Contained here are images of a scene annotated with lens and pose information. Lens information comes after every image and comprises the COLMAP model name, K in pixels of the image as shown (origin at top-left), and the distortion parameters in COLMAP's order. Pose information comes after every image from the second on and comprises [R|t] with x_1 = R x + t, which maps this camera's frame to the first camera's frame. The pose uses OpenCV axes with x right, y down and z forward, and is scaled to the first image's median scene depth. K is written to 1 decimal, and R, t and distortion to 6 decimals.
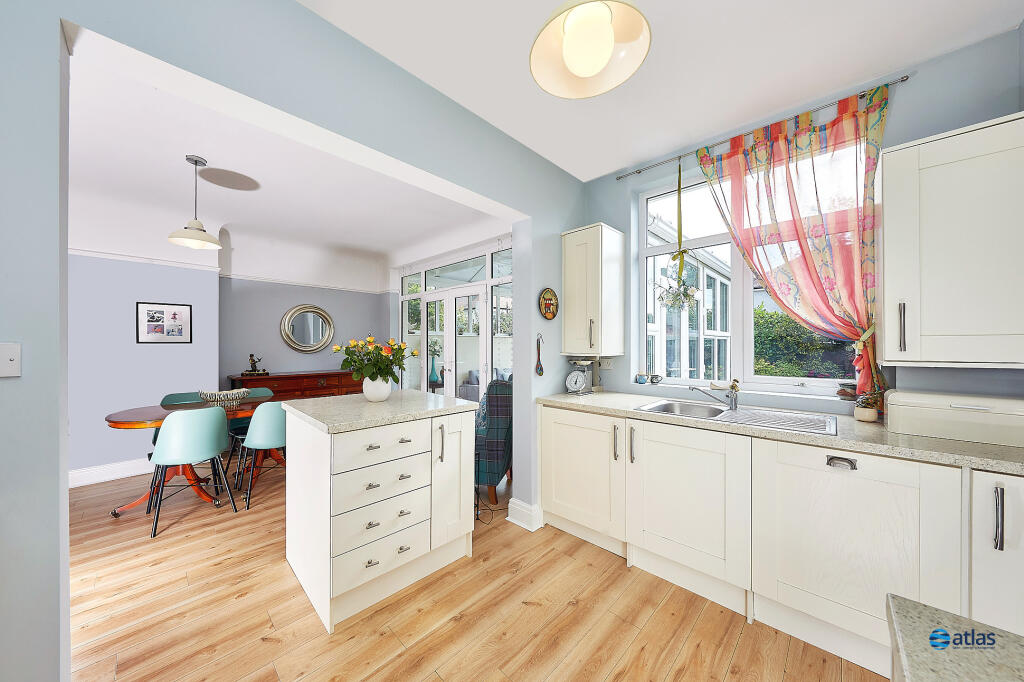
lens RADIAL K [[350.8, 0, 506.8], [0, 350.8, 342.7], [0, 0, 1]] dist [-0.002125, -0.000141]
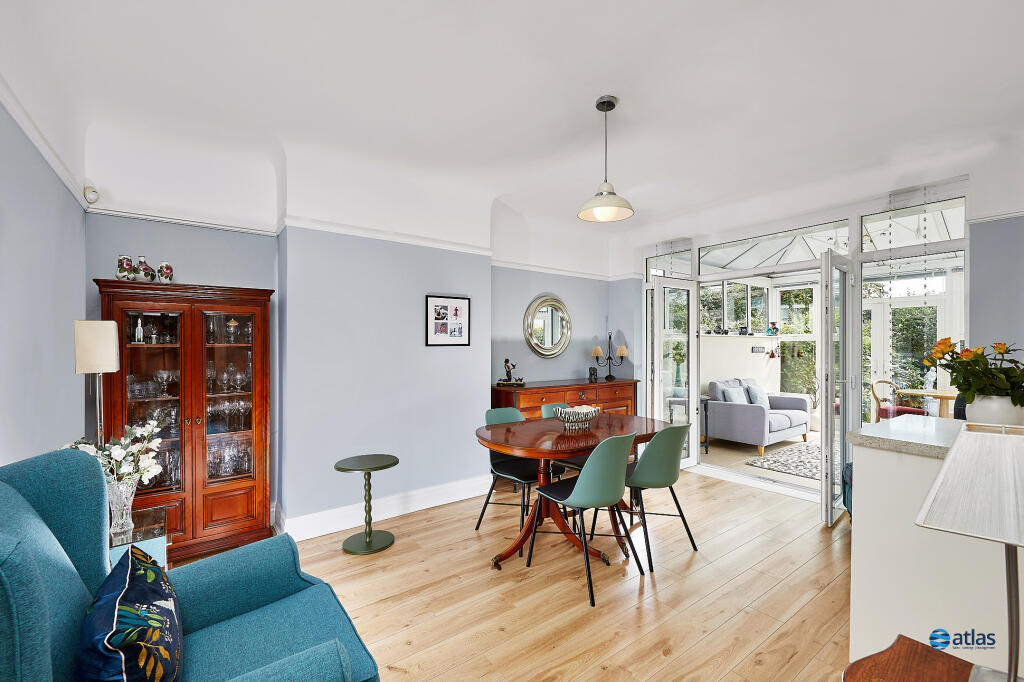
lens RADIAL K [[439.9, 0, 511.3], [0, 439.9, 344.6], [0, 0, 1]] dist [-0.000531, -0.000035]
pose [[0.983808, 0.000321, -0.179228, -0.652183], [0.000258, 0.999995, 0.003206, -0.004351], [0.179228, -0.003200, 0.983802, 0.025828]]
